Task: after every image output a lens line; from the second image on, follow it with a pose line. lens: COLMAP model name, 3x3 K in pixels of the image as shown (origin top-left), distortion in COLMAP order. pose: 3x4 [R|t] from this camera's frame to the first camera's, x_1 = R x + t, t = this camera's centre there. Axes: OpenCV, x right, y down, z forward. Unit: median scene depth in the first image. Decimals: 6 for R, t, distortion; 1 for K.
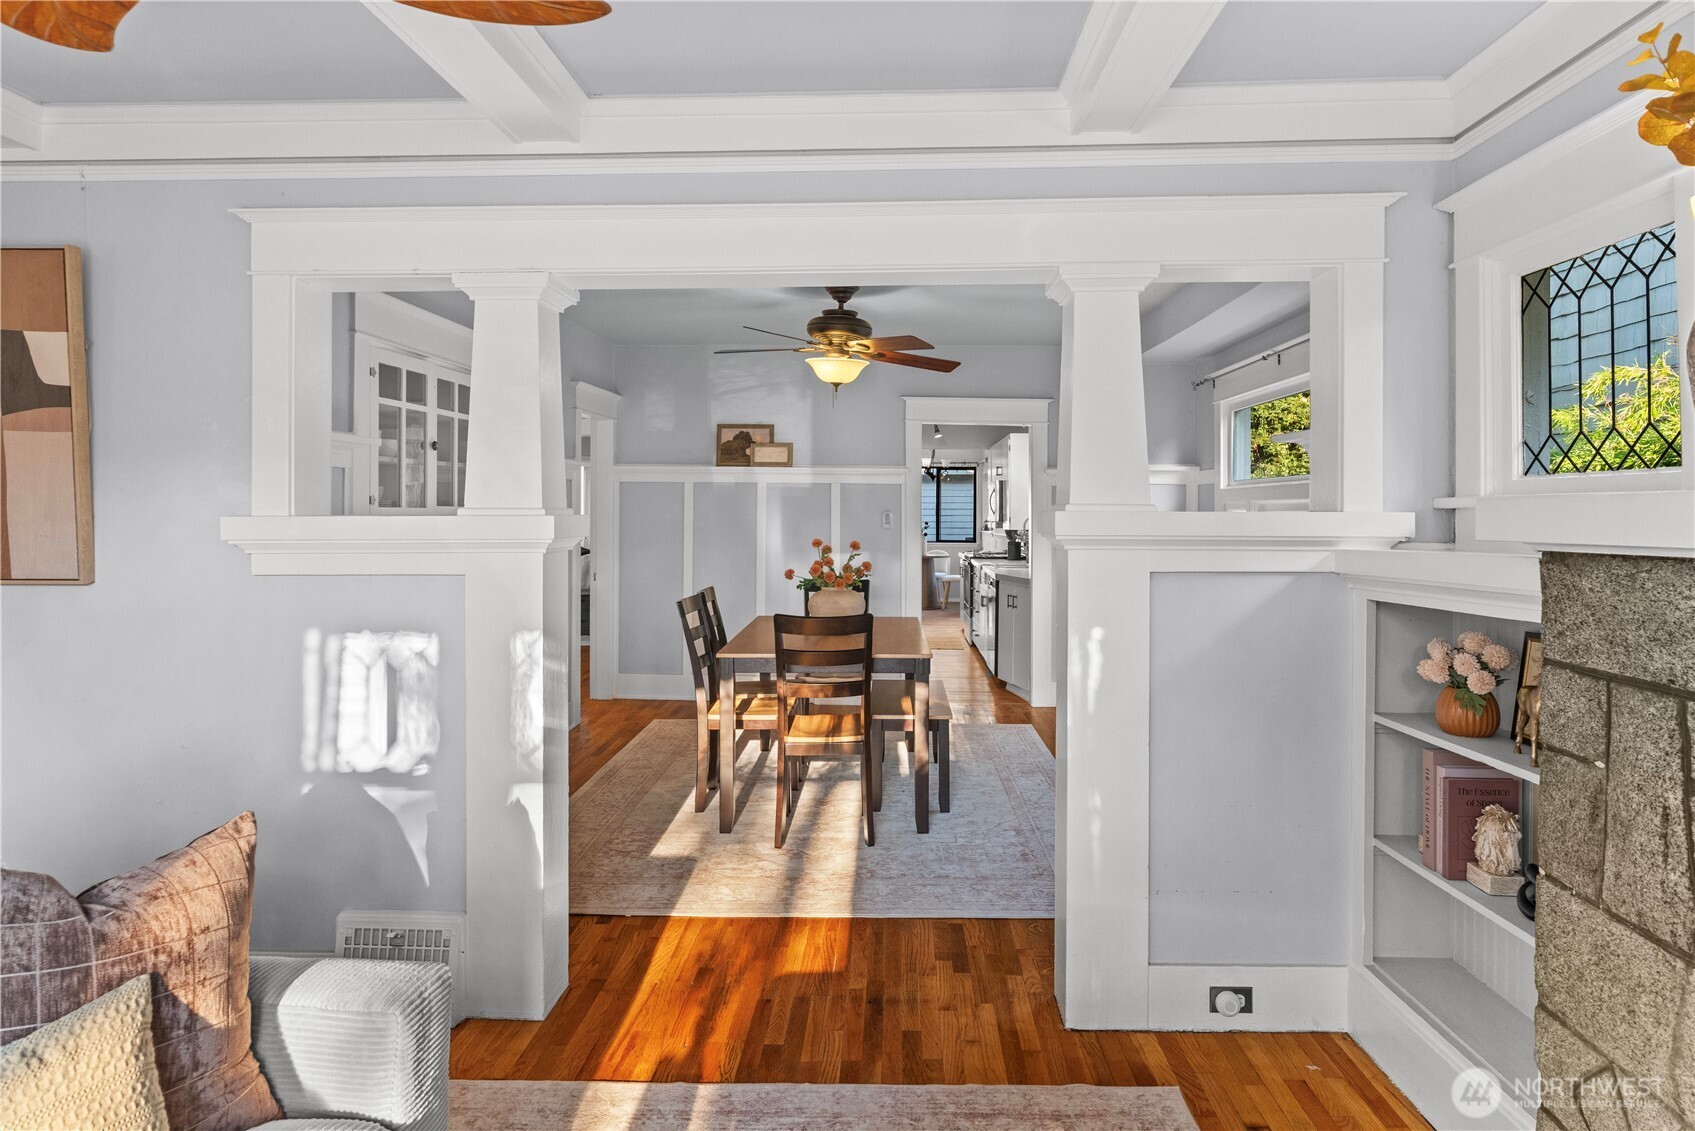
lens RADIAL K [[994.1, 0, 850.2], [0, 994.1, 514.7], [0, 0, 1]] dist [0.001323, 0.002006]
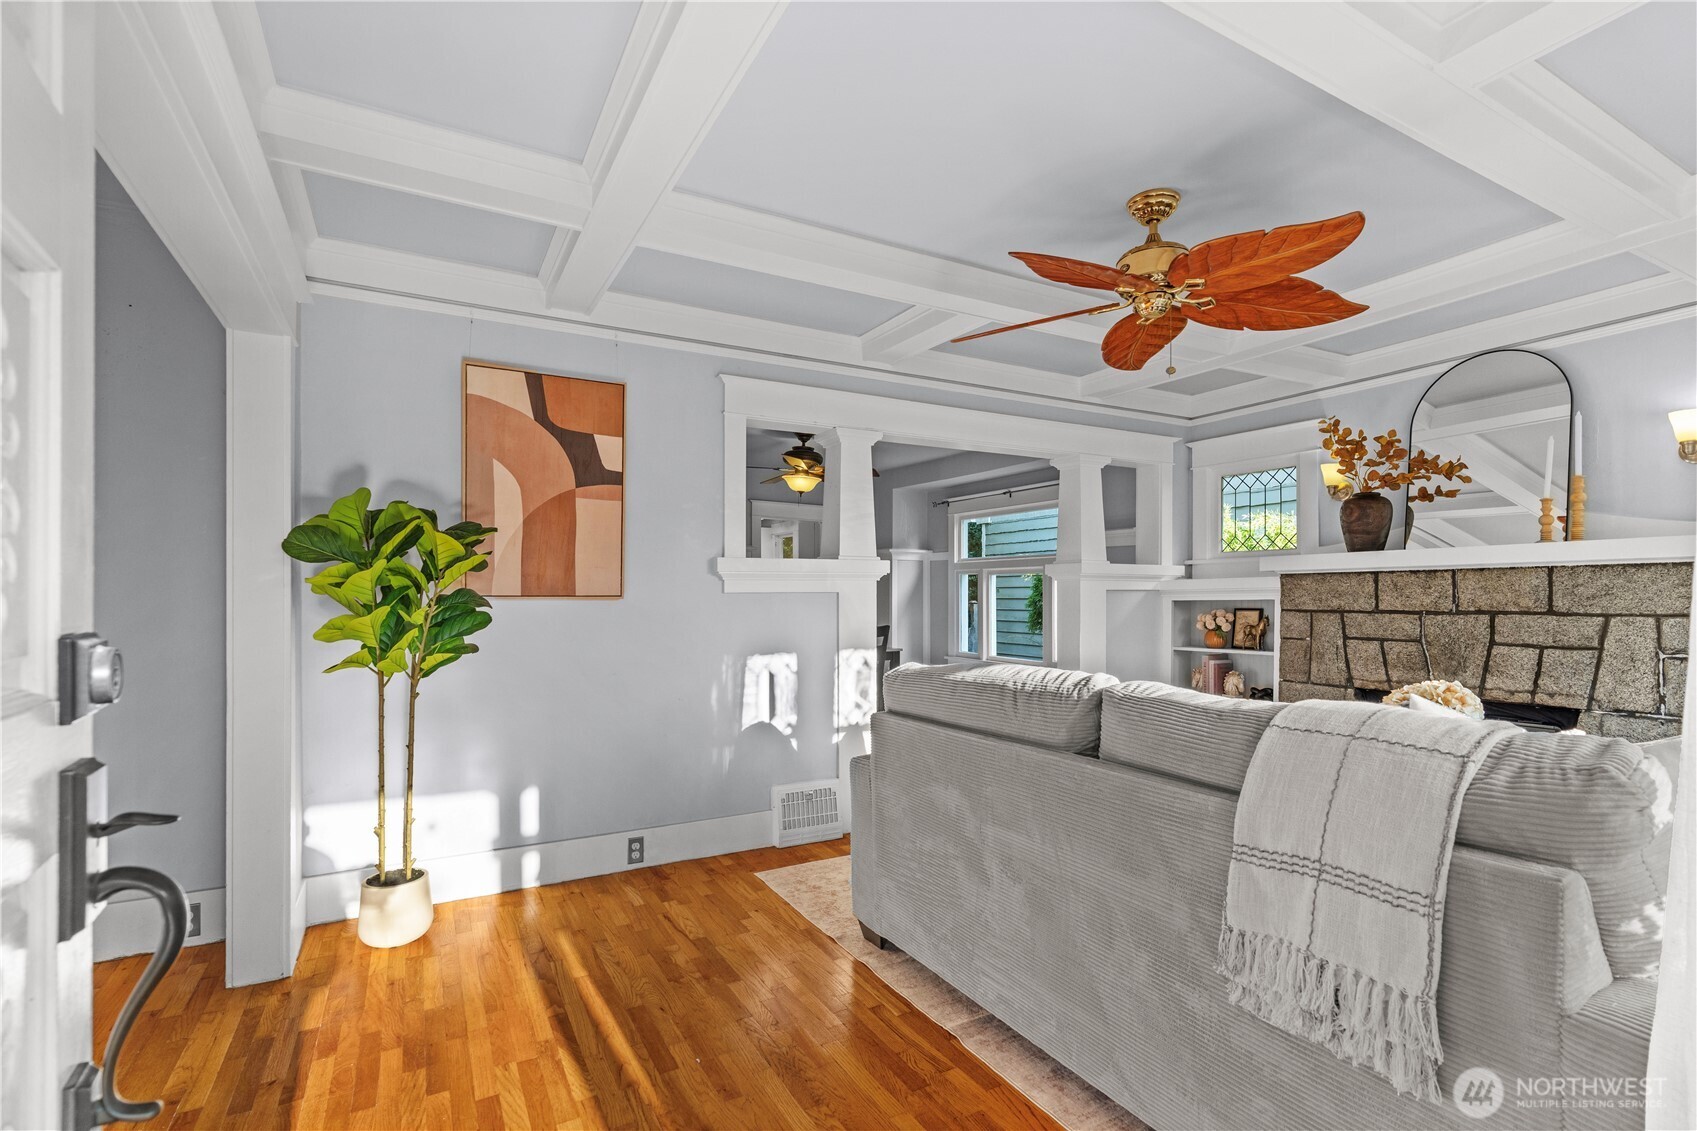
lens RADIAL K [[783.2, 0, 845.6], [0, 783.2, 592.8], [0, 0, 1]] dist [0.000138, -0.000026]
pose [[0.857404, -0.000451, 0.514643, -0.653232], [0.001497, 0.999998, -0.001618, 0.037349], [-0.514641, 0.002158, 0.857403, -0.141895]]
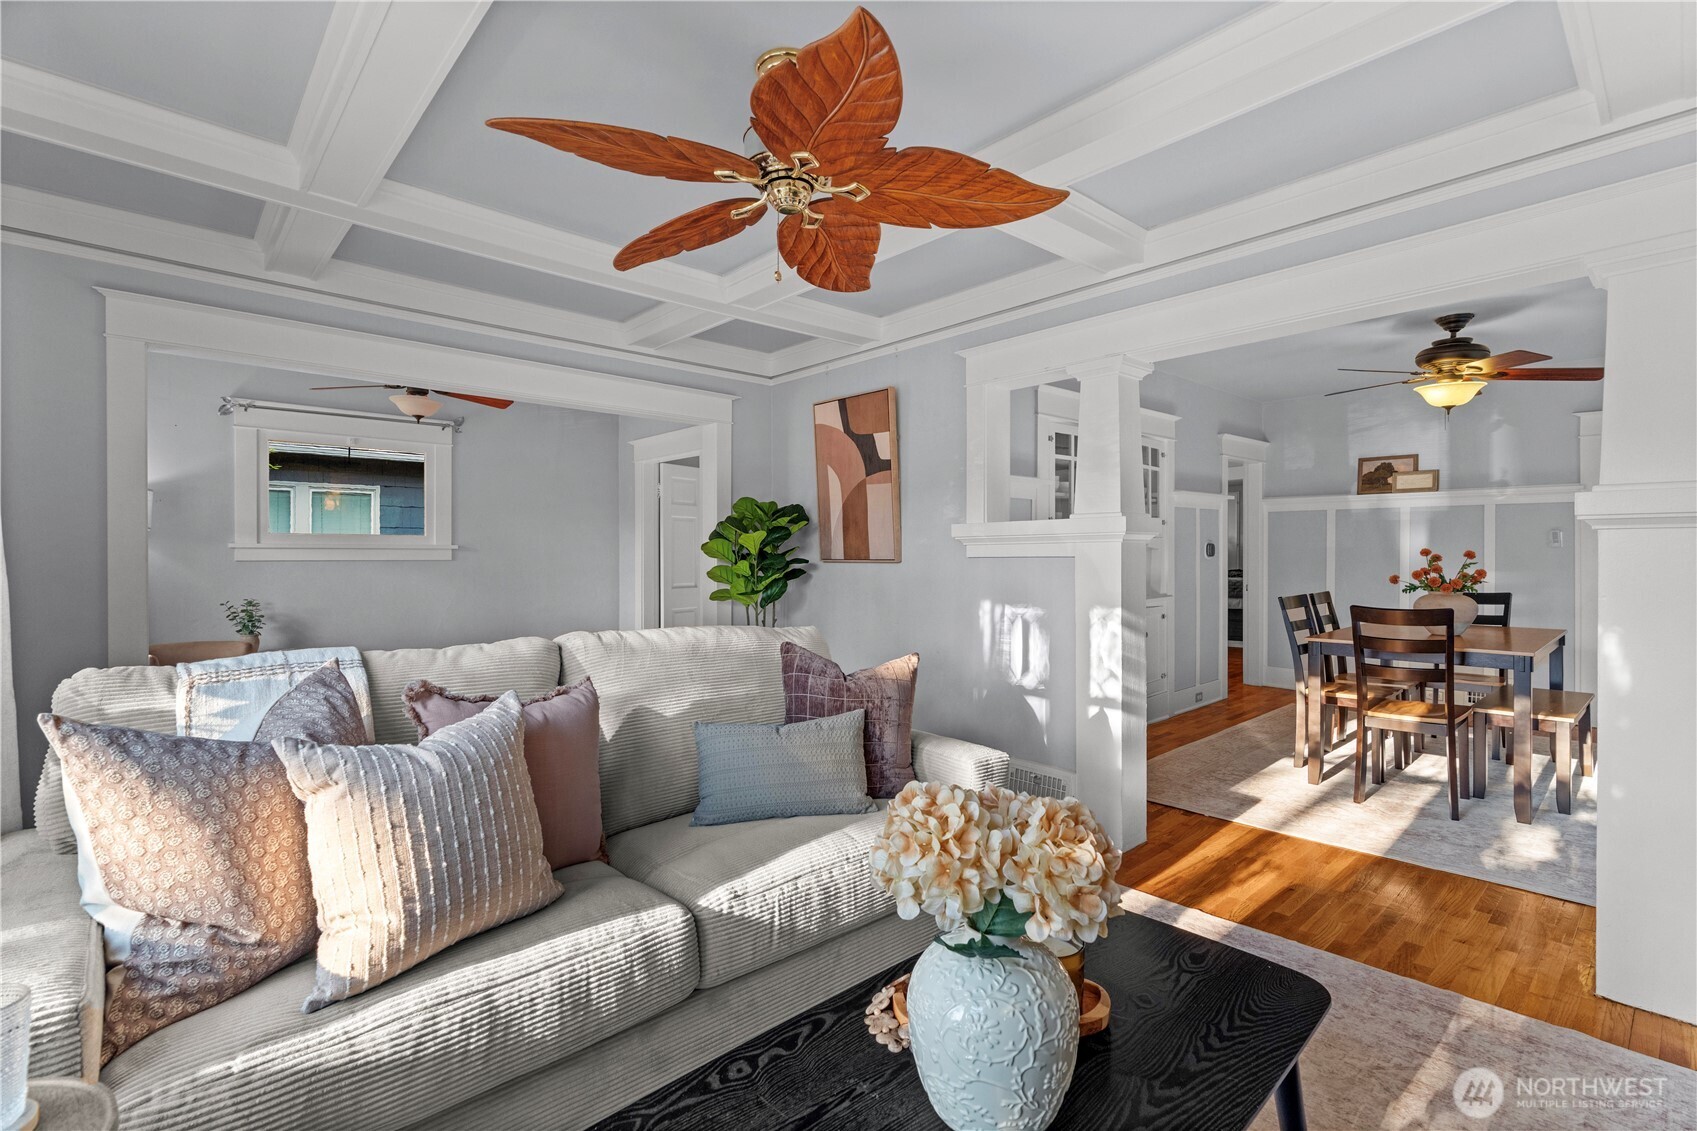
lens RADIAL K [[777.1, 0, 867.1], [0, 777.1, 554.7], [0, 0, 1]] dist [-0.000841, -0.000113]
pose [[0.710517, -0.004207, -0.703667, 0.141614], [0.000849, 0.999987, -0.005121, 0.036857], [0.703679, 0.003042, 0.710511, -0.059123]]
